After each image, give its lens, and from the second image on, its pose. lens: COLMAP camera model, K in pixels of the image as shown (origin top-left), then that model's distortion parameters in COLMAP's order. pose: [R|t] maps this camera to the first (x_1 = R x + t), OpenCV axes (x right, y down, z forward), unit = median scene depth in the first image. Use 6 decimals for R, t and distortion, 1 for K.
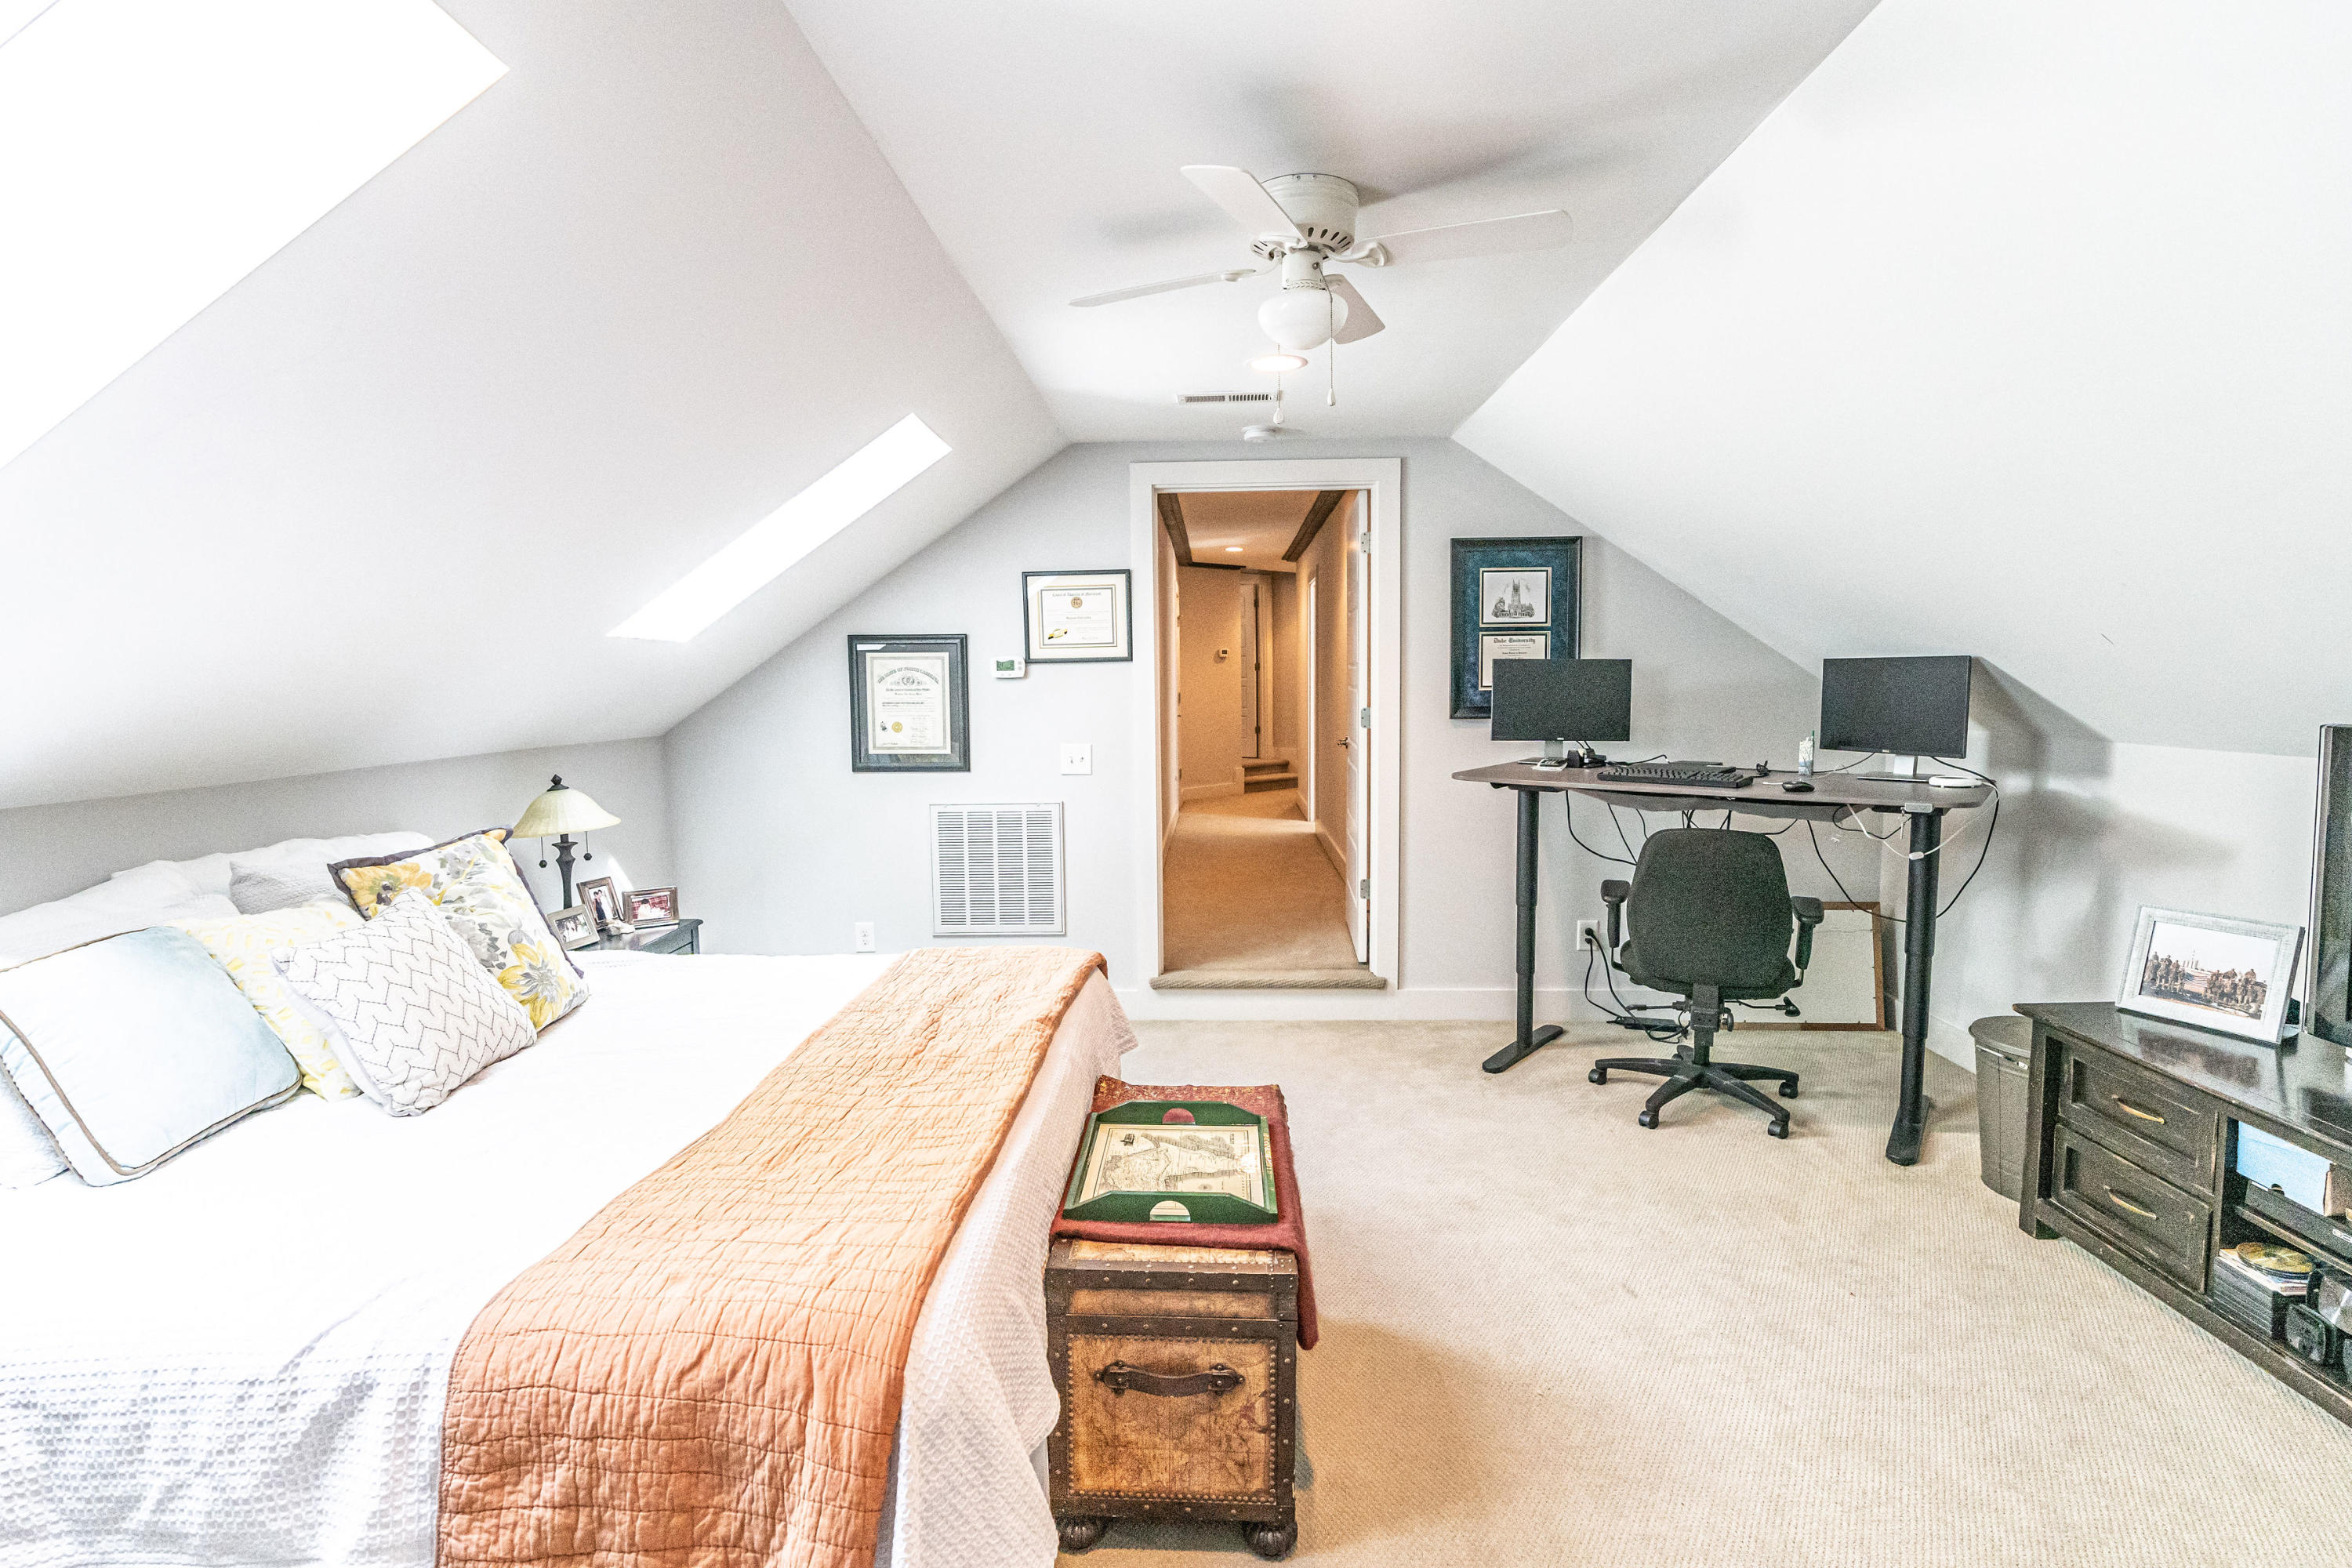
lens RADIAL K [[1152.7, 0, 1174.8], [0, 1152.7, 781.2], [0, 0, 1]] dist [0.000104, 0.000001]
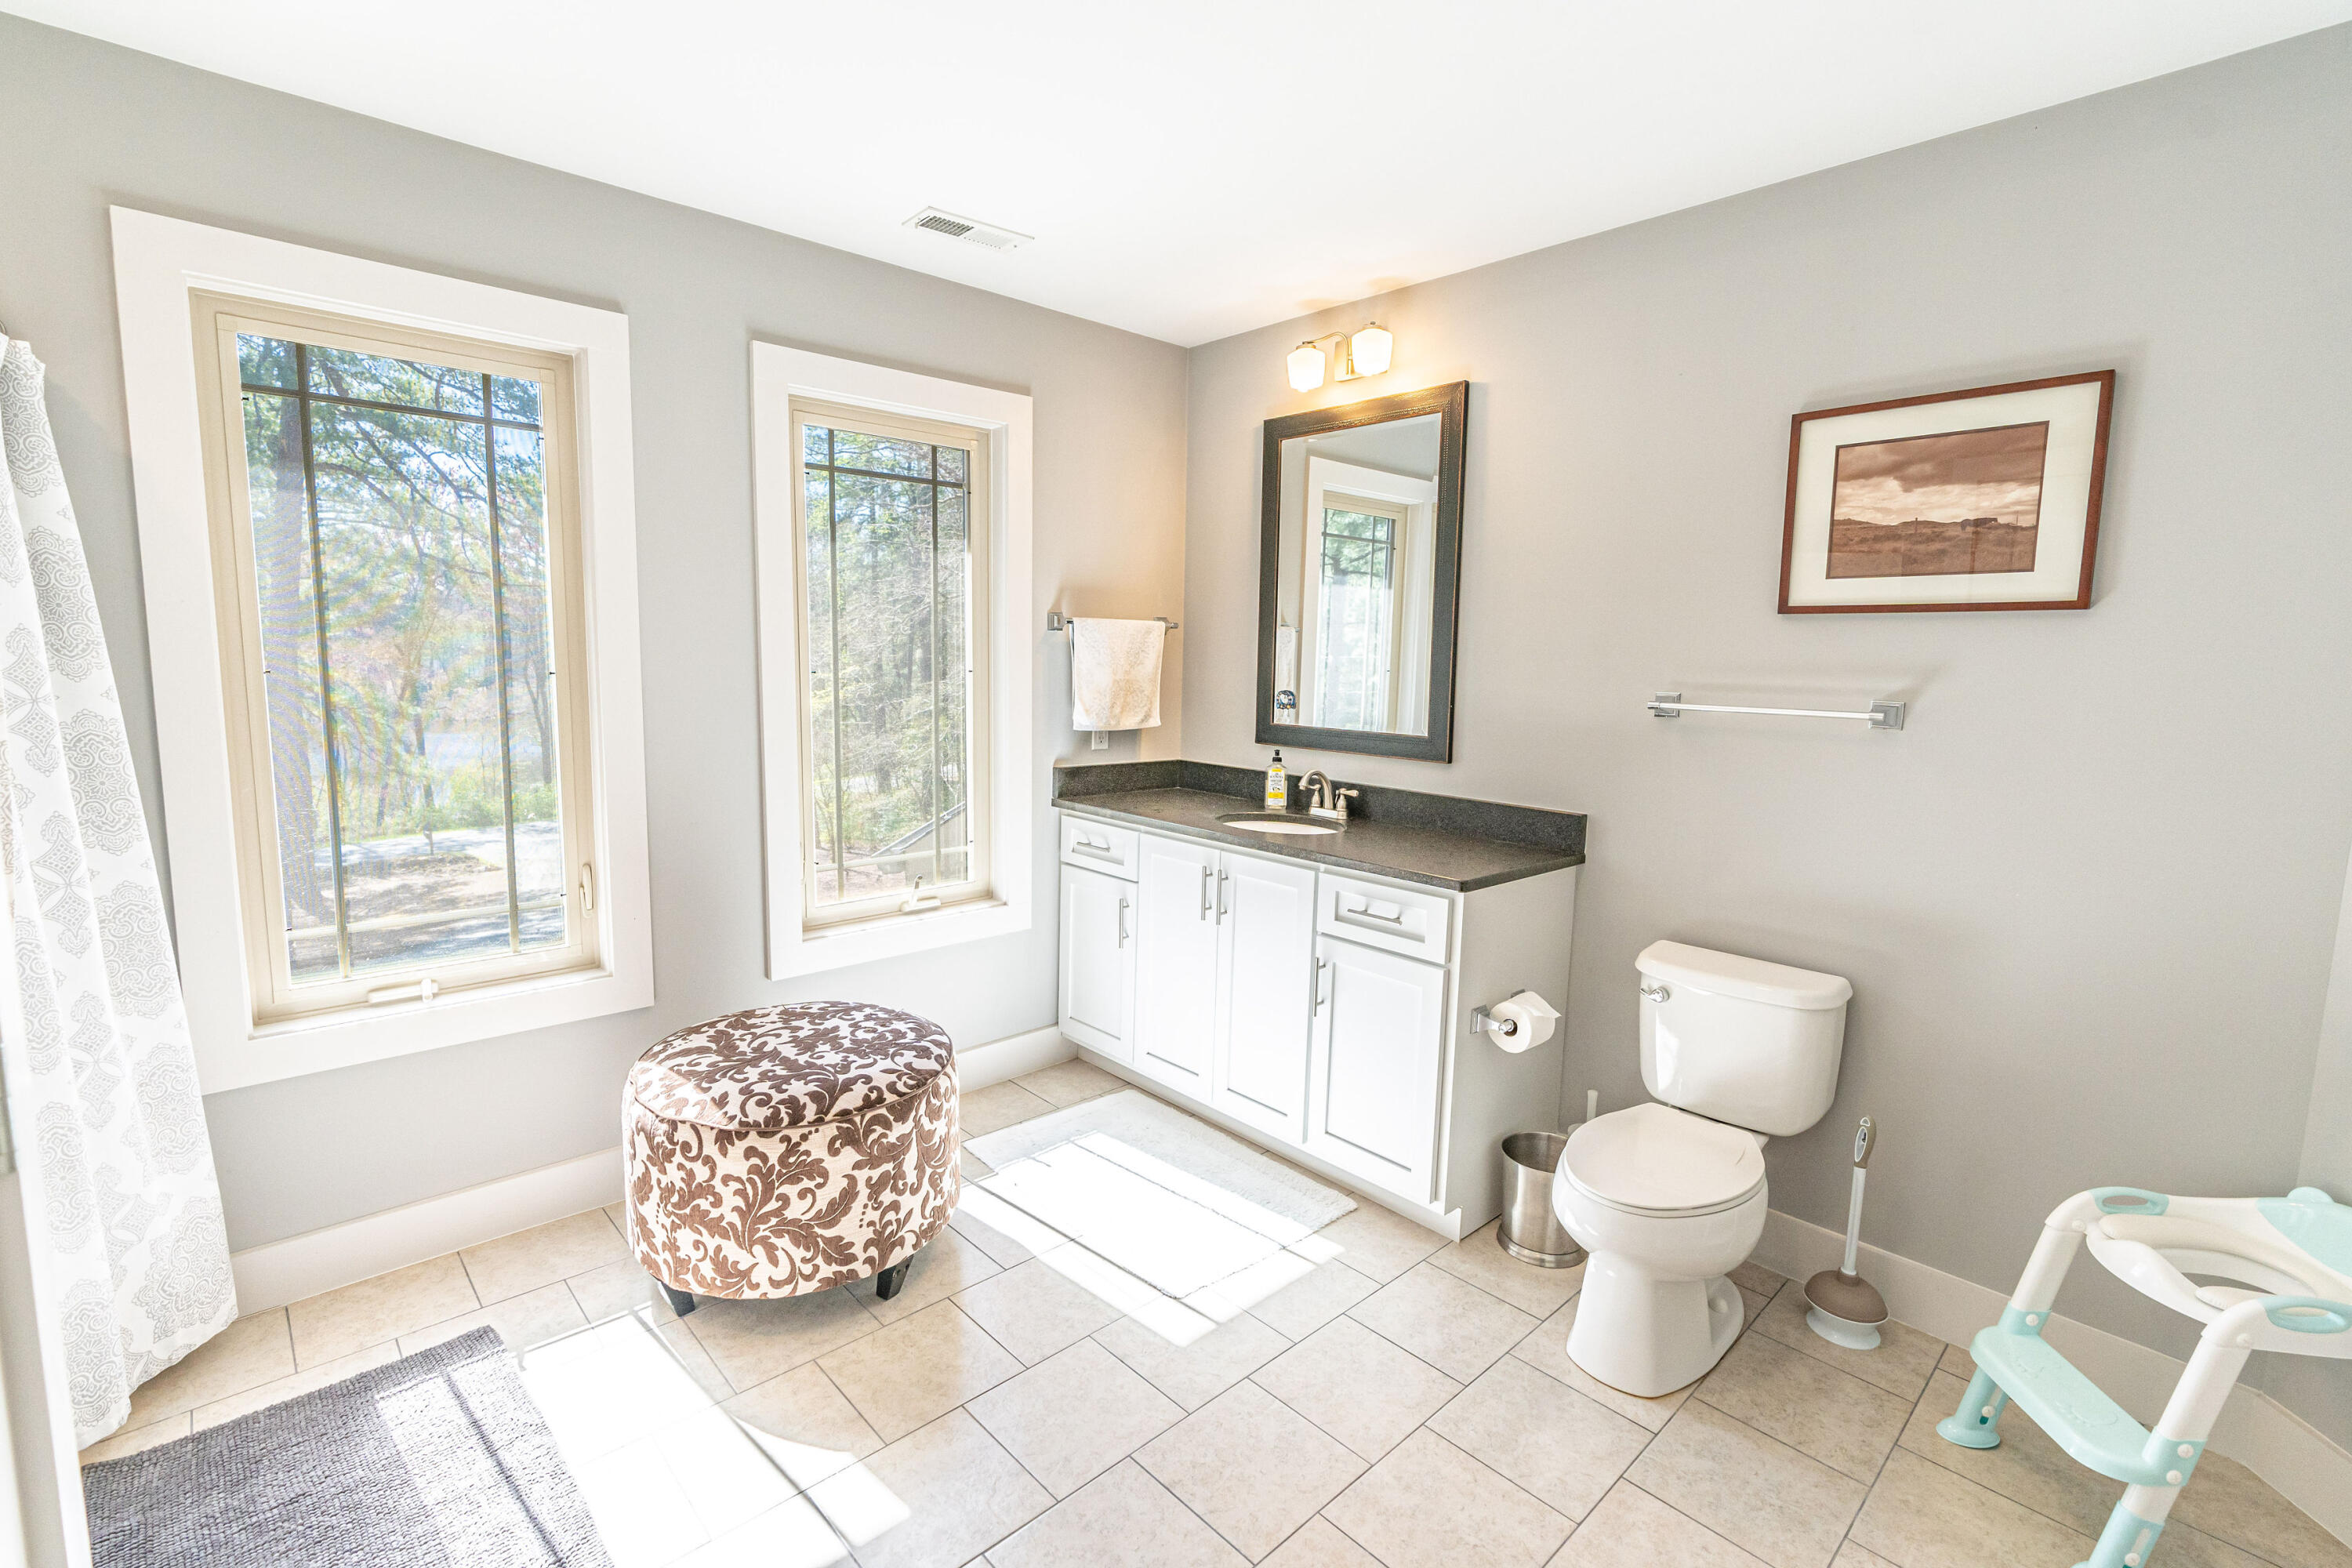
lens RADIAL K [[1063.1, 0, 1170.3], [0, 1063.1, 781.3], [0, 0, 1]] dist [-0.002463, 0.000037]
pose [[0.712697, 0.092606, -0.695333, -0.005748], [-0.077461, 0.995575, 0.053198, -0.044553], [0.697182, 0.015947, 0.716716, 0.544748]]
